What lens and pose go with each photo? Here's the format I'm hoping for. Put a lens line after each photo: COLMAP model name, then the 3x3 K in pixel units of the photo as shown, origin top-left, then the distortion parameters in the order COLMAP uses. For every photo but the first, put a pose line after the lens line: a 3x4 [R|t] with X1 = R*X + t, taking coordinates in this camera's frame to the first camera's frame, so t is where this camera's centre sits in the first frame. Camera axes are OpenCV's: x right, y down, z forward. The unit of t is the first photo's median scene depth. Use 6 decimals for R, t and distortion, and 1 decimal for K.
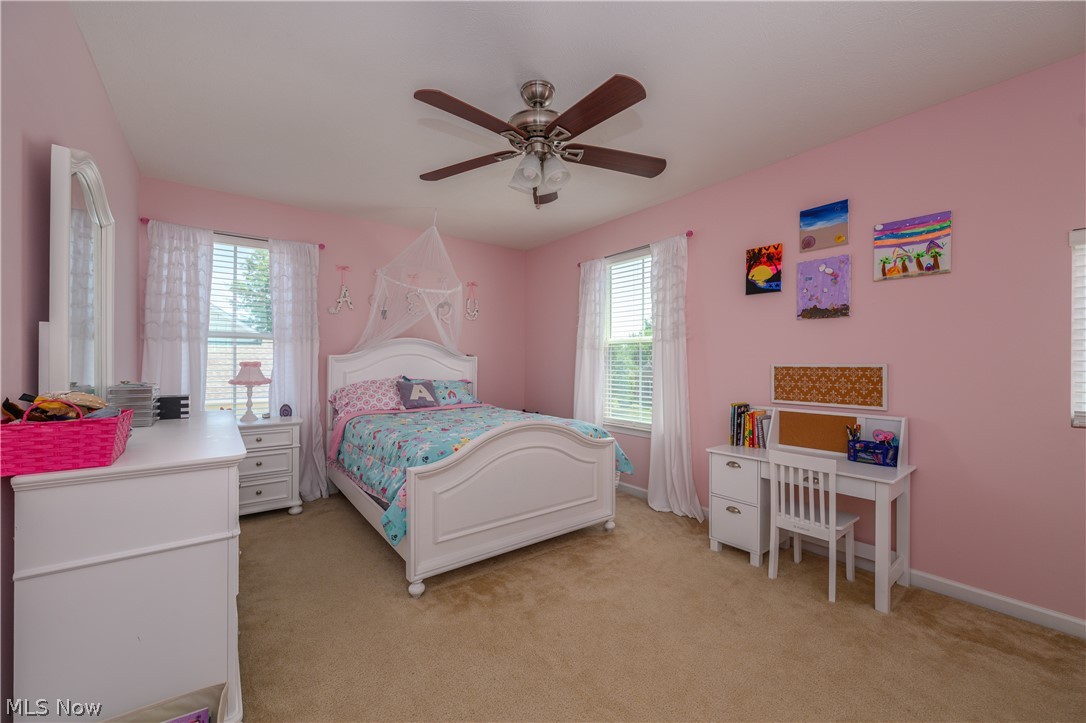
lens RADIAL K [[423.9, 0, 537.4], [0, 423.9, 358.4], [0, 0, 1]] dist [-0.000057, 0.000065]
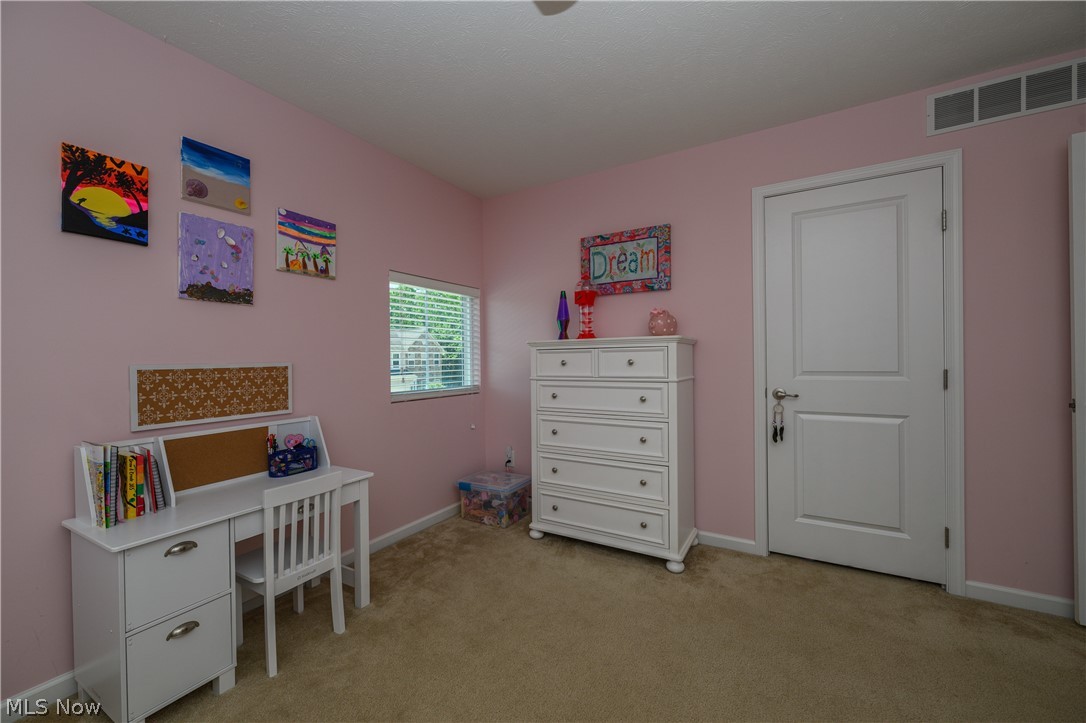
lens RADIAL K [[423.9, 0, 538.2], [0, 423.9, 361.9], [0, 0, 1]] dist [-0.000057, 0.000065]
pose [[-0.369013, 0.004595, 0.929413, -0.223298], [0.014739, 0.999891, 0.000908, 0.017521], [-0.929307, 0.014034, -0.369040, 0.790037]]
